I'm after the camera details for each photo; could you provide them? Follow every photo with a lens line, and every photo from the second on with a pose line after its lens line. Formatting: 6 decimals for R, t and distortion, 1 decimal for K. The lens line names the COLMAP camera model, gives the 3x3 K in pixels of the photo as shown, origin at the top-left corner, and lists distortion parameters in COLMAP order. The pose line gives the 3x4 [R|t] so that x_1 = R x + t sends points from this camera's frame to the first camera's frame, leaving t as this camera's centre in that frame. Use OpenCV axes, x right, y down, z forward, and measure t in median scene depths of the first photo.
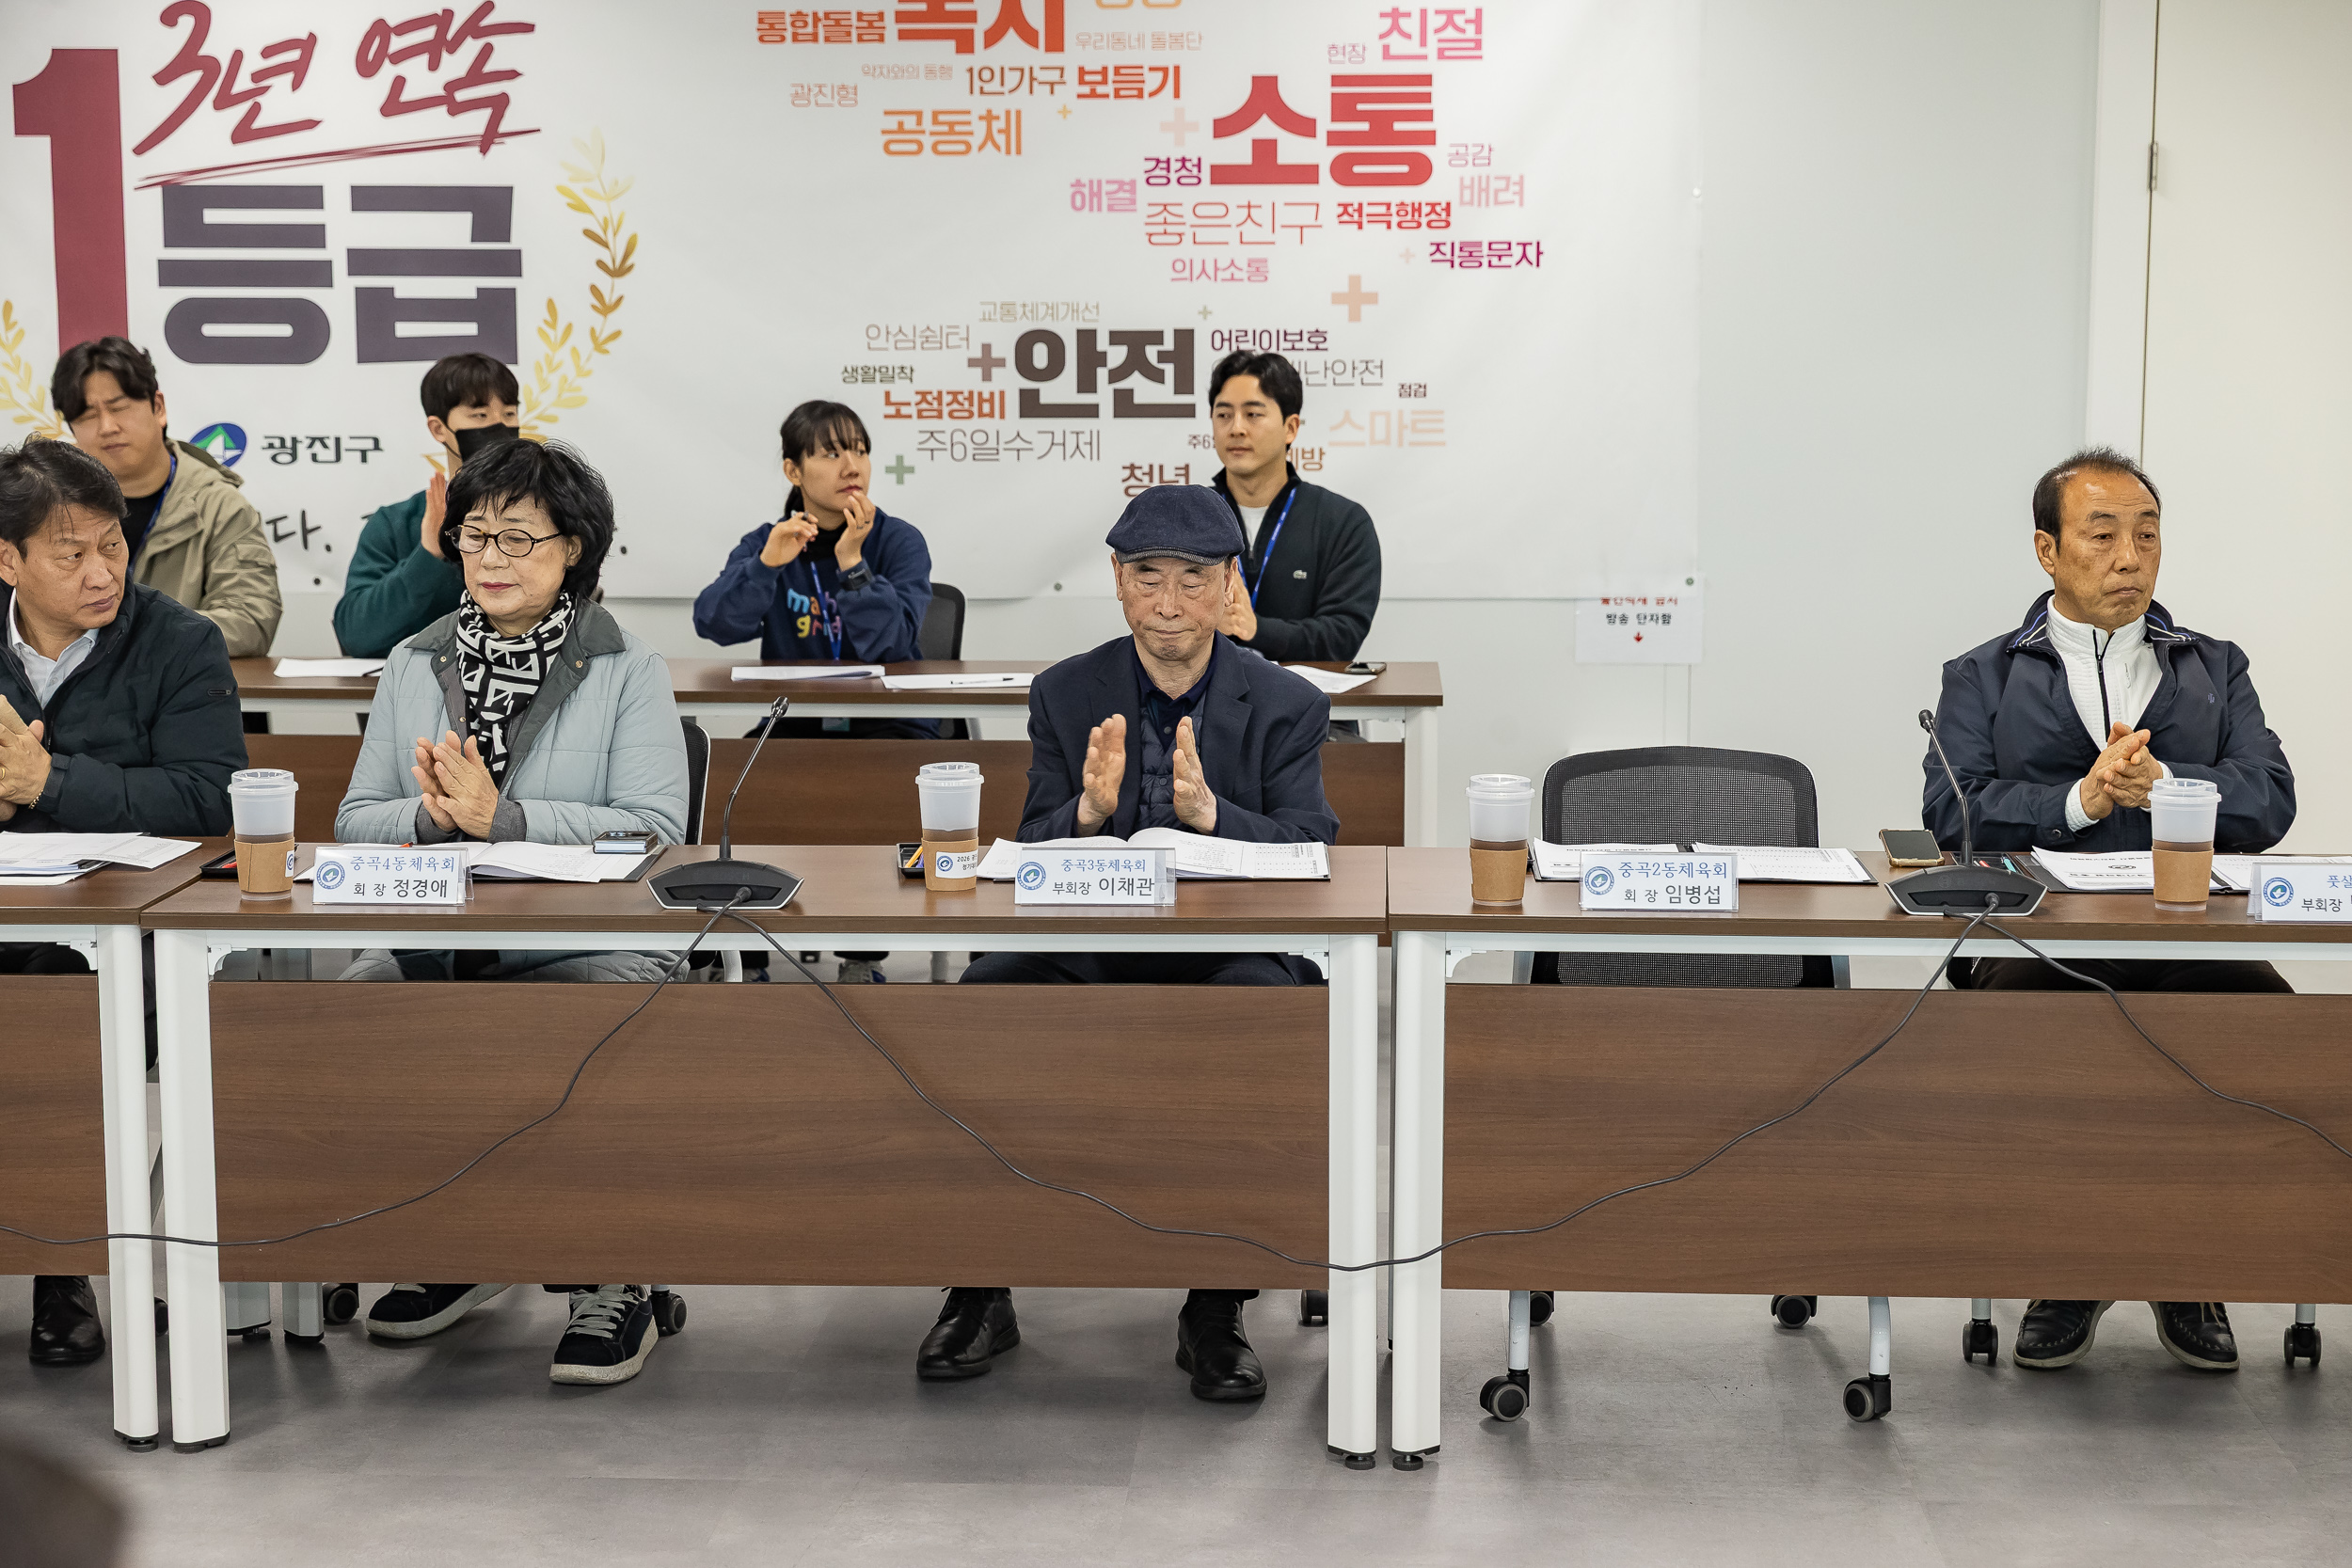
lens RADIAL K [[3909.3, 0, 1174.3], [0, 3909.3, 797.0], [0, 0, 1]] dist [0.082960, 0.000000]
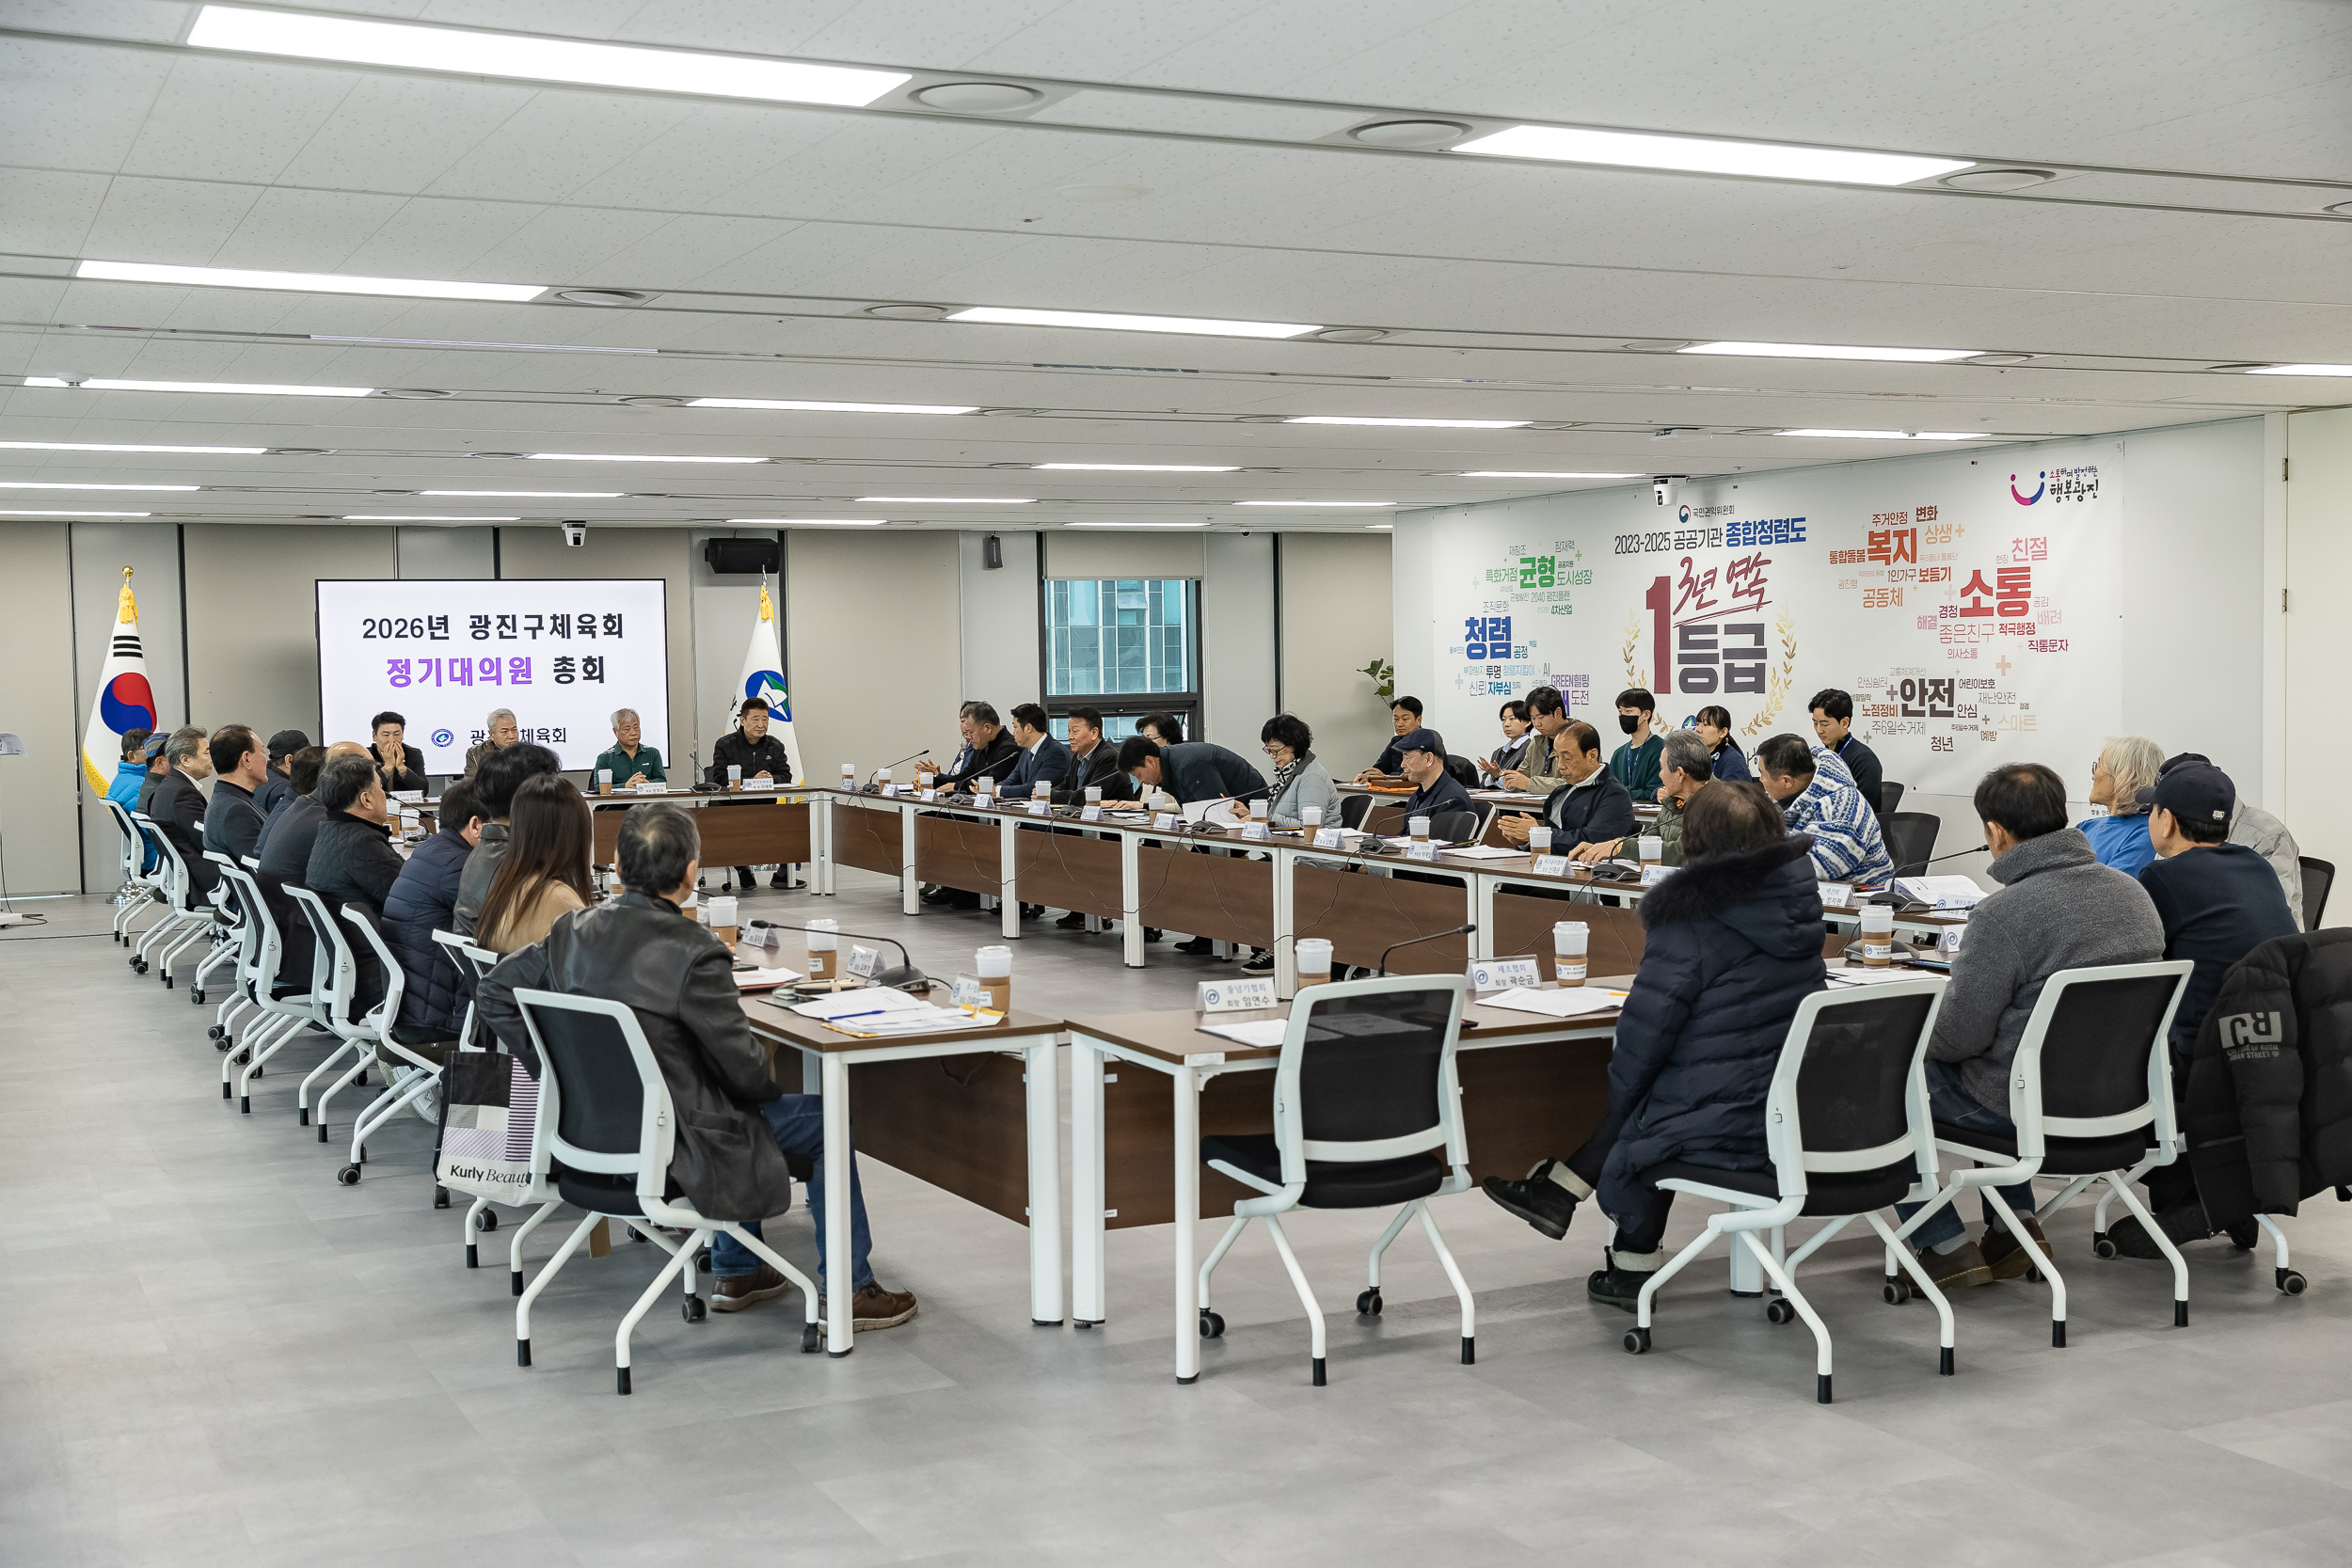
lens RADIAL K [[2624.6, 0, 1172.0], [0, 2624.6, 793.5], [0, 0, 1]] dist [0.032976, 0.000000]
pose [[0.482376, 0.037739, -0.875151, 1.137817], [-0.101526, 0.994747, -0.013064, 0.014650], [0.870061, 0.095152, 0.483674, -0.144108]]
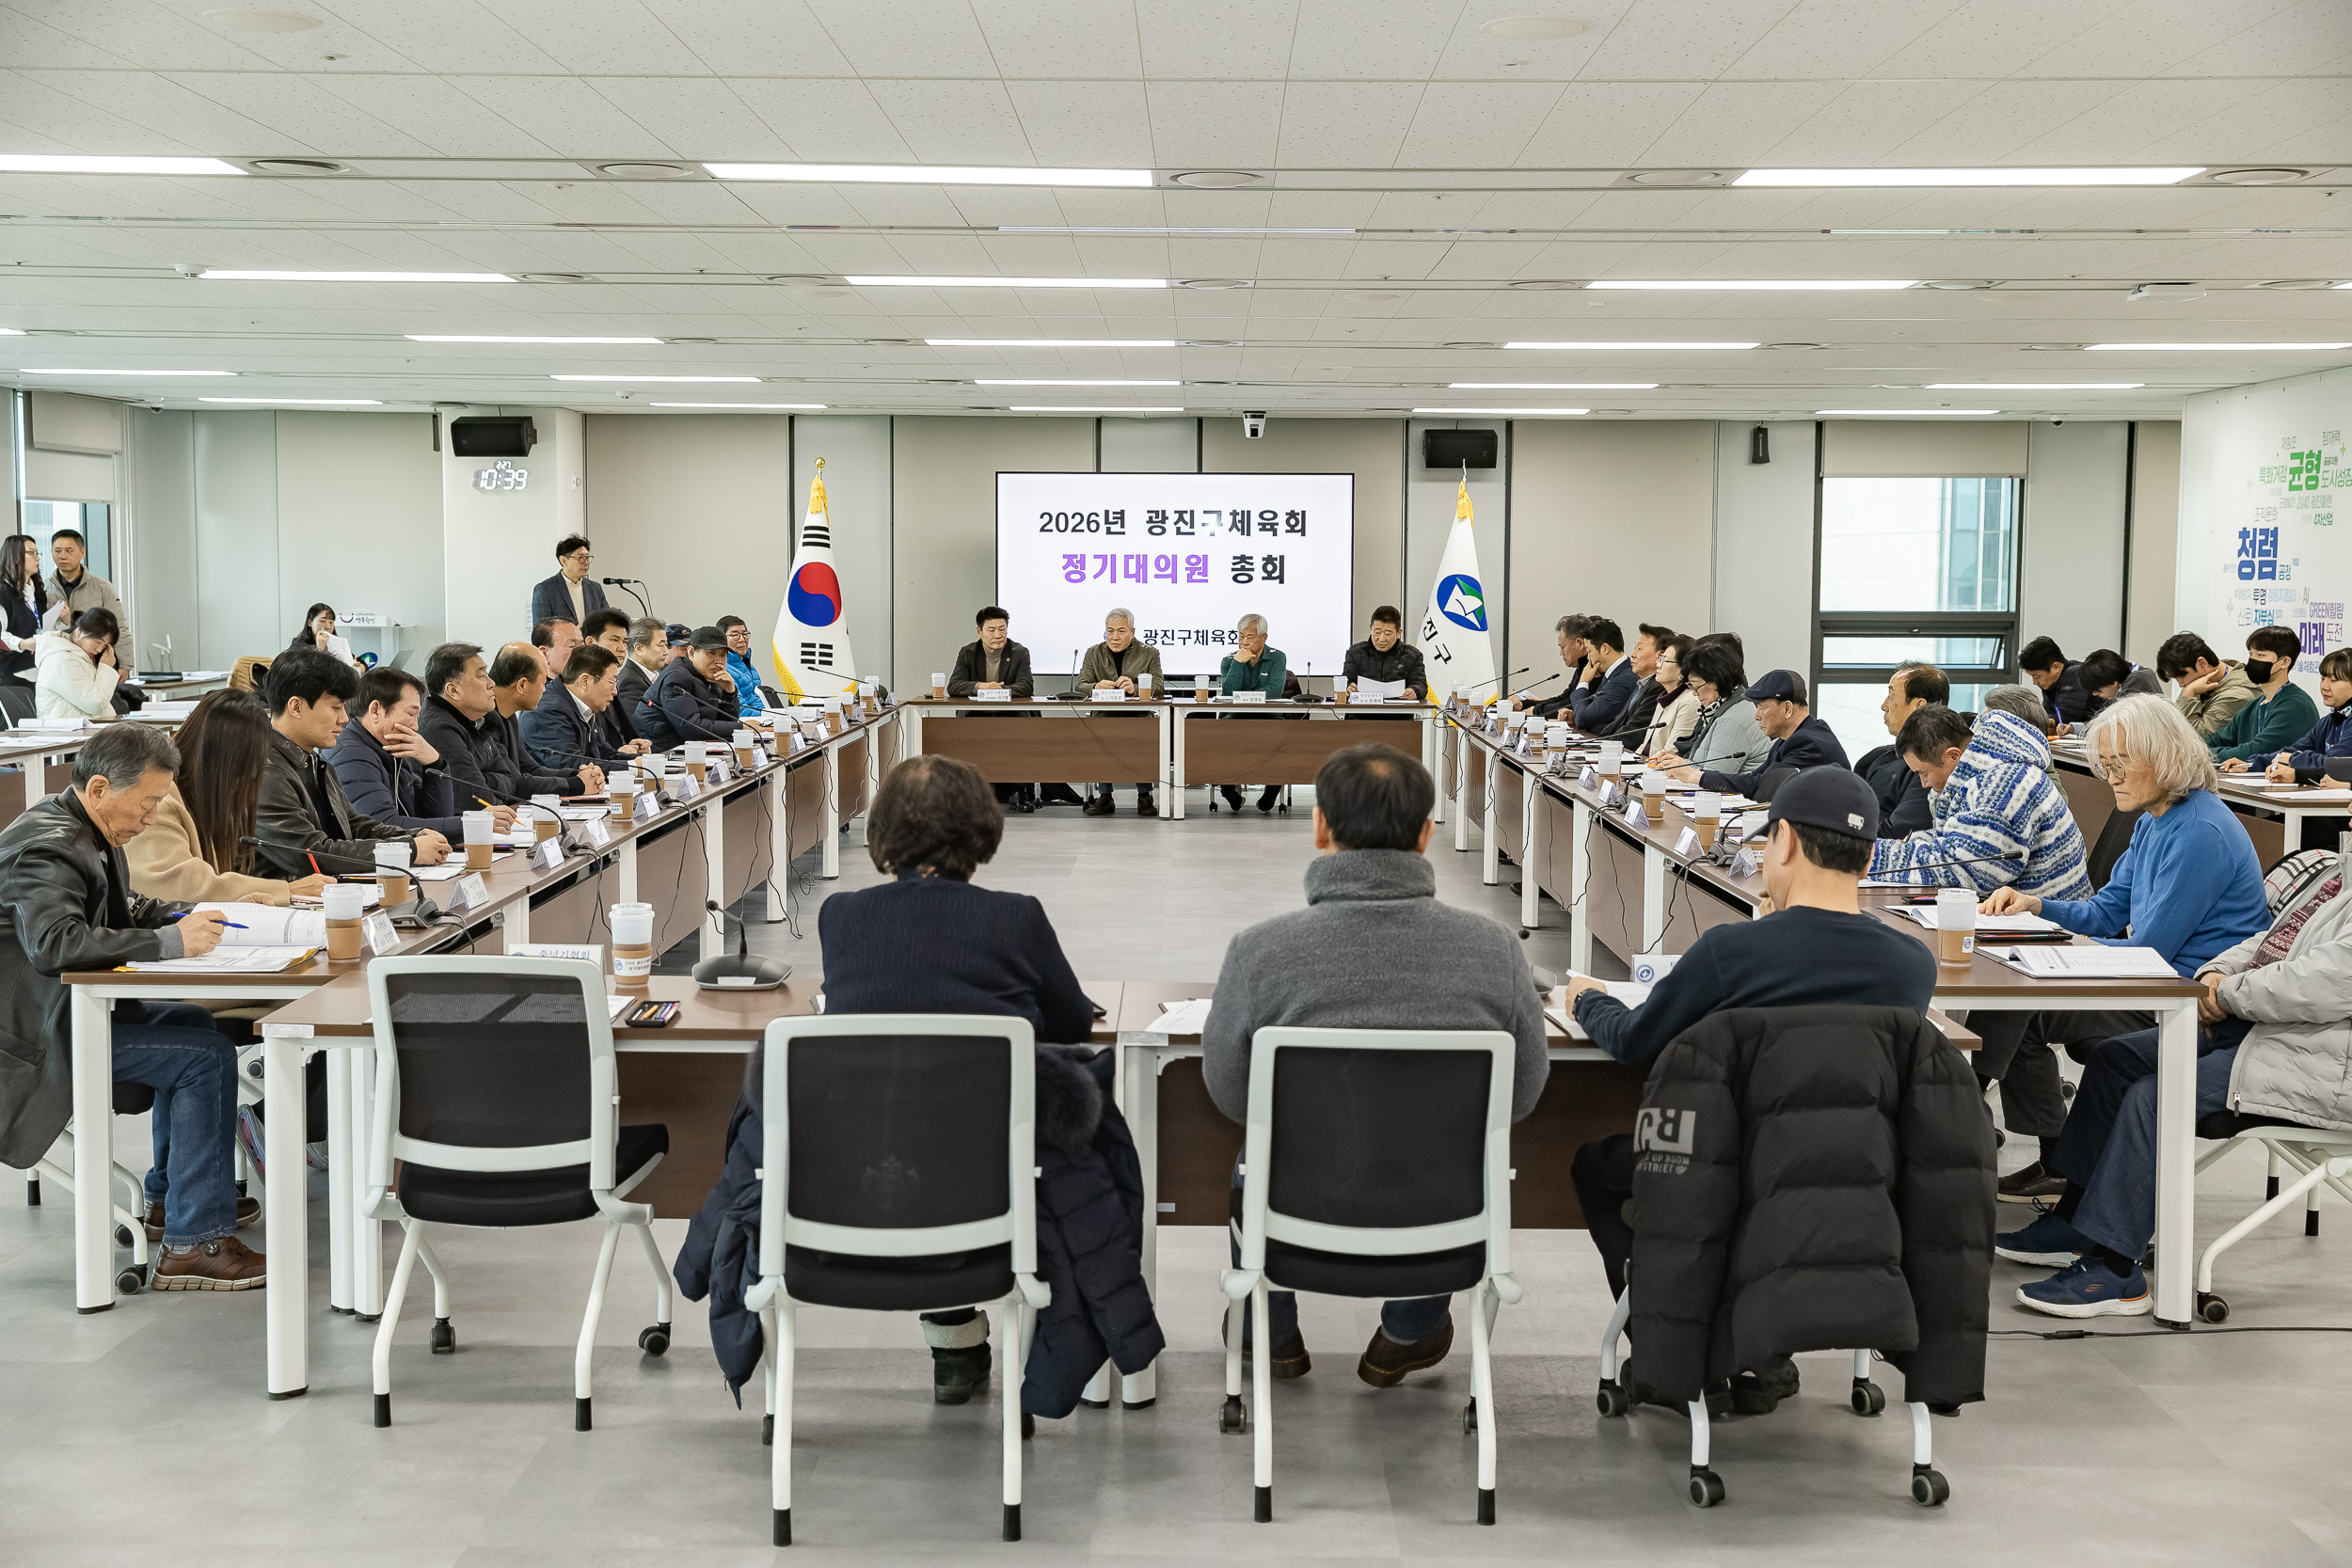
lens RADIAL K [[2787.9, 0, 1166.5], [0, 2787.9, 789.2], [0, 0, 1]] dist [0.048992, 0.000000]
pose [[0.040598, 0.081791, -0.995822, 1.178544], [-0.140120, 0.987261, 0.075375, -0.048489], [0.989302, 0.136474, 0.051542, 0.298564]]
